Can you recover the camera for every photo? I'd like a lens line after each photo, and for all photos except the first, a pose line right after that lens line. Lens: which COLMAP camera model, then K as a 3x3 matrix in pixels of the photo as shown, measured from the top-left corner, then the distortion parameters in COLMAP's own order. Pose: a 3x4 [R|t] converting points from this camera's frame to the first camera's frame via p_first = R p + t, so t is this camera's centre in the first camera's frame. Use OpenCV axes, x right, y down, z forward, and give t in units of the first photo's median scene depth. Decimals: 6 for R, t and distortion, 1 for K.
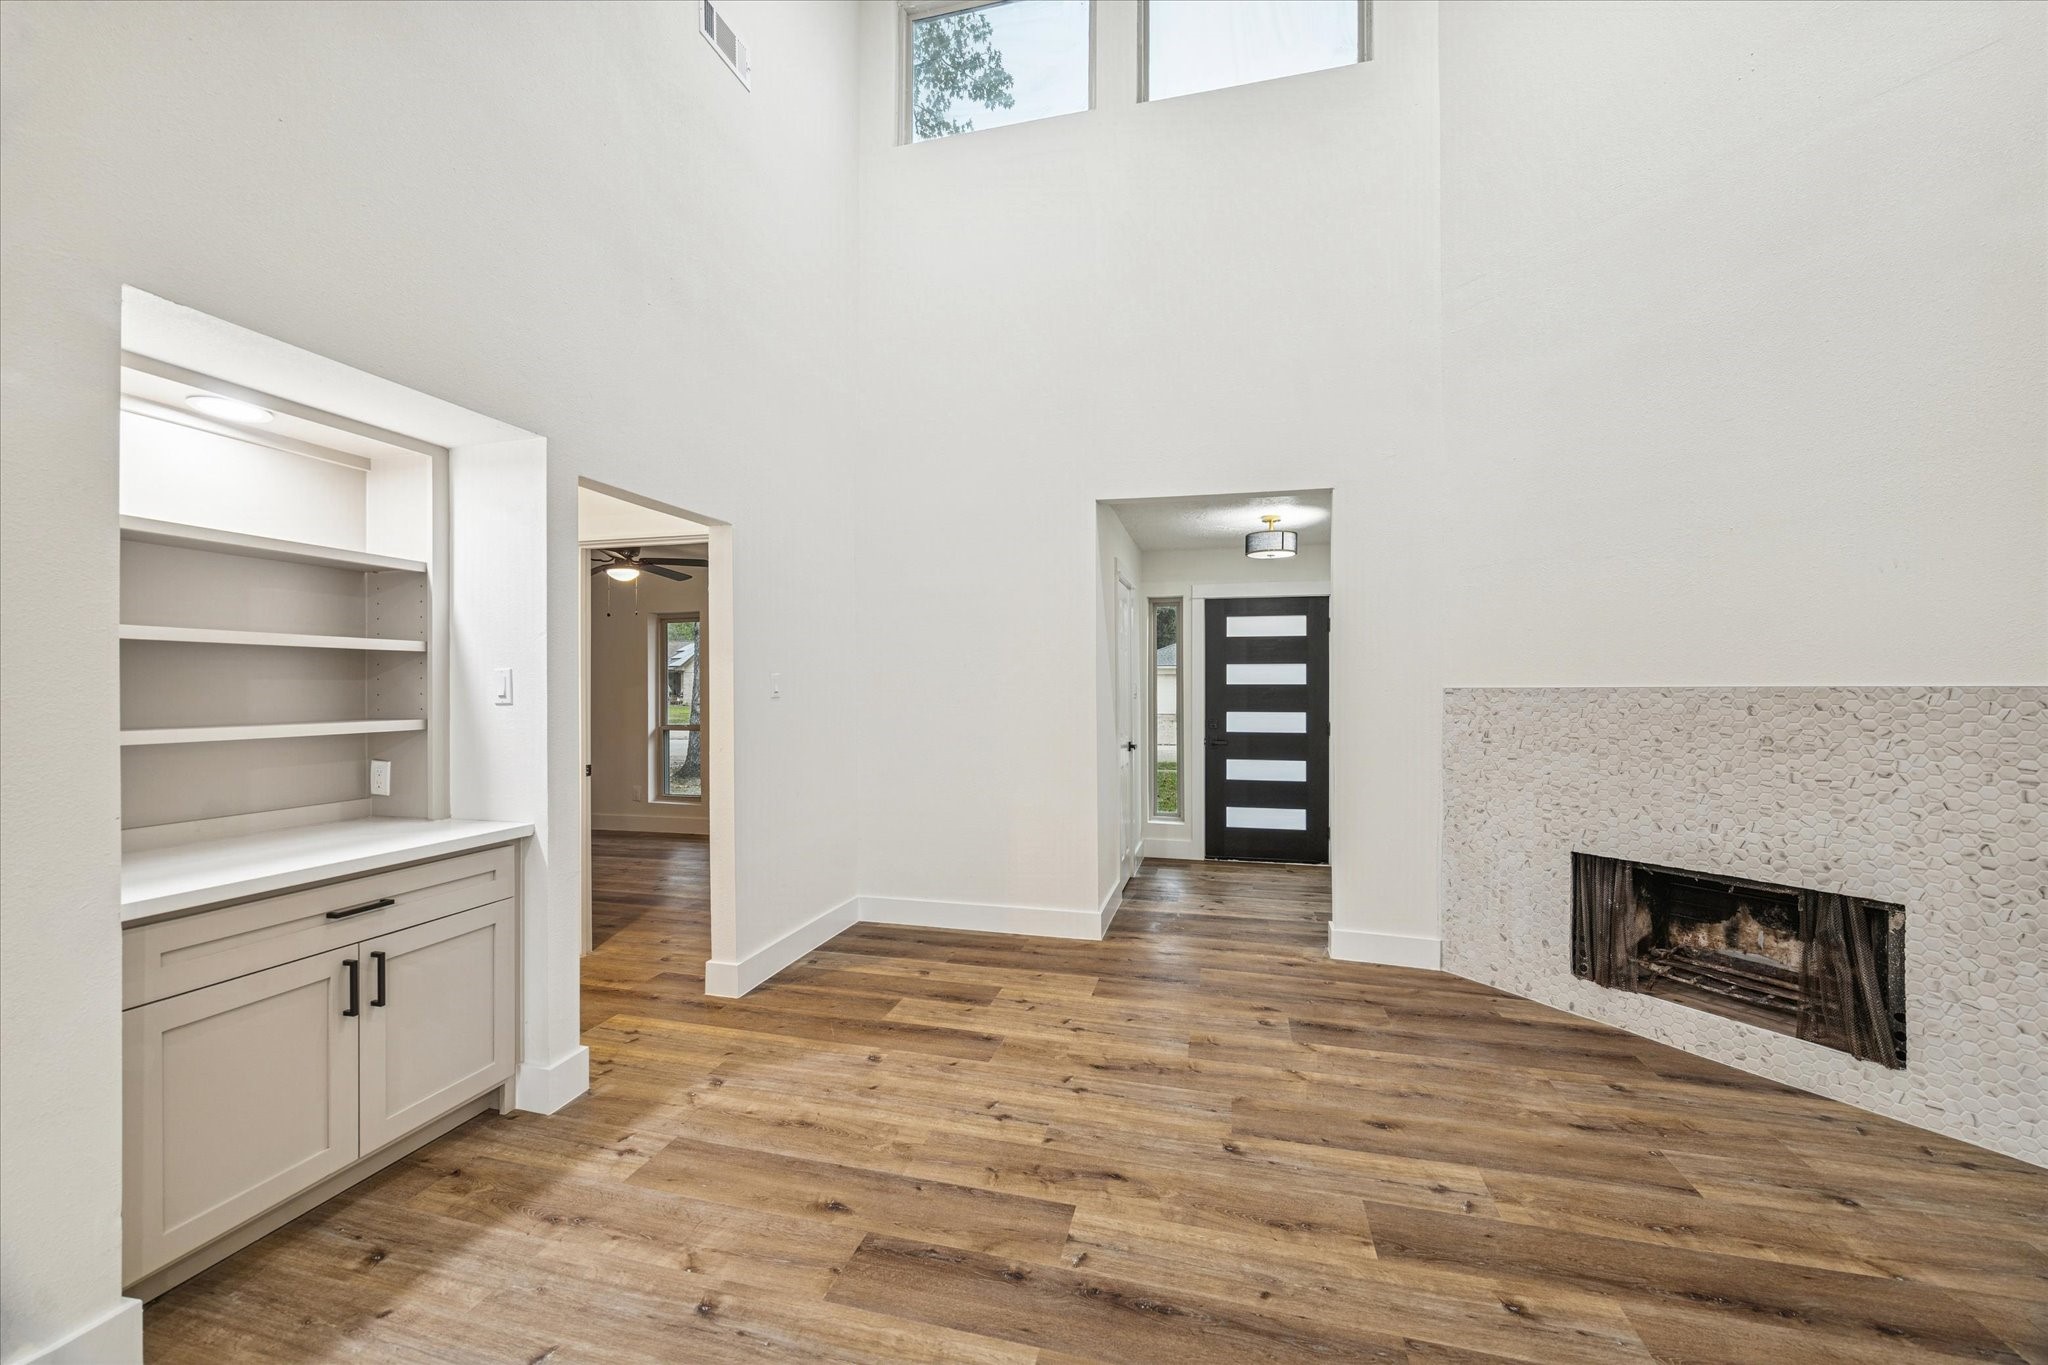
lens RADIAL K [[746.8, 0, 1044.5], [0, 746.8, 677.7], [0, 0, 1]] dist [-0.001878, -0.000253]
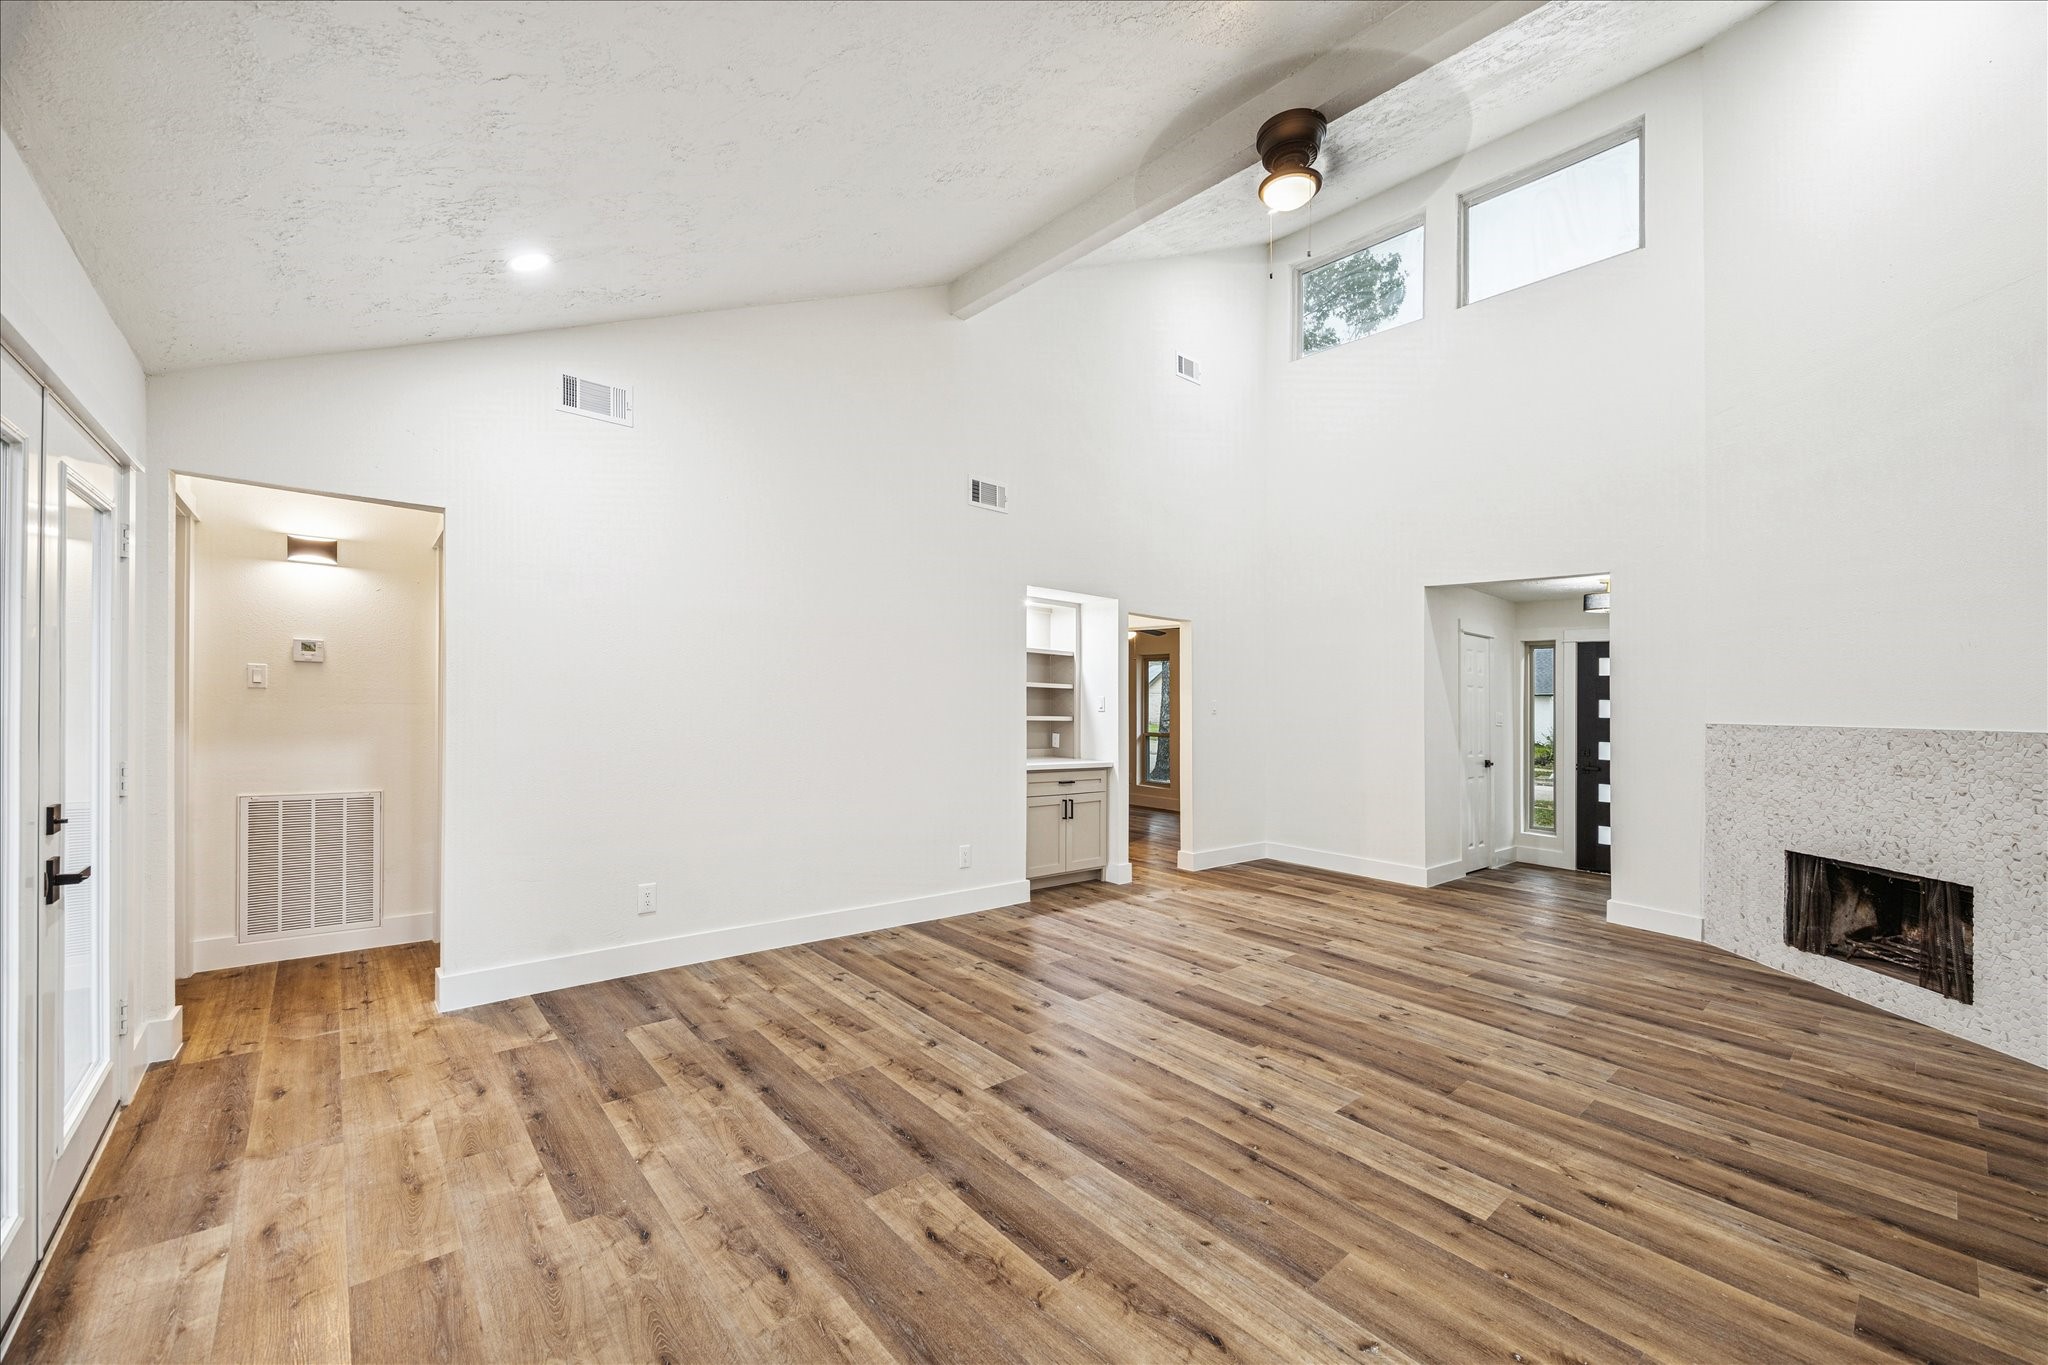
lens RADIAL K [[774.1, 0, 1053.5], [0, 774.1, 668.0], [0, 0, 1]] dist [-0.000003, -0.000123]
pose [[0.841414, 0.002732, -0.540385, 0.447793], [-0.025518, 0.999073, -0.034682, -0.011729], [0.539789, 0.042971, 0.840703, -1.103736]]
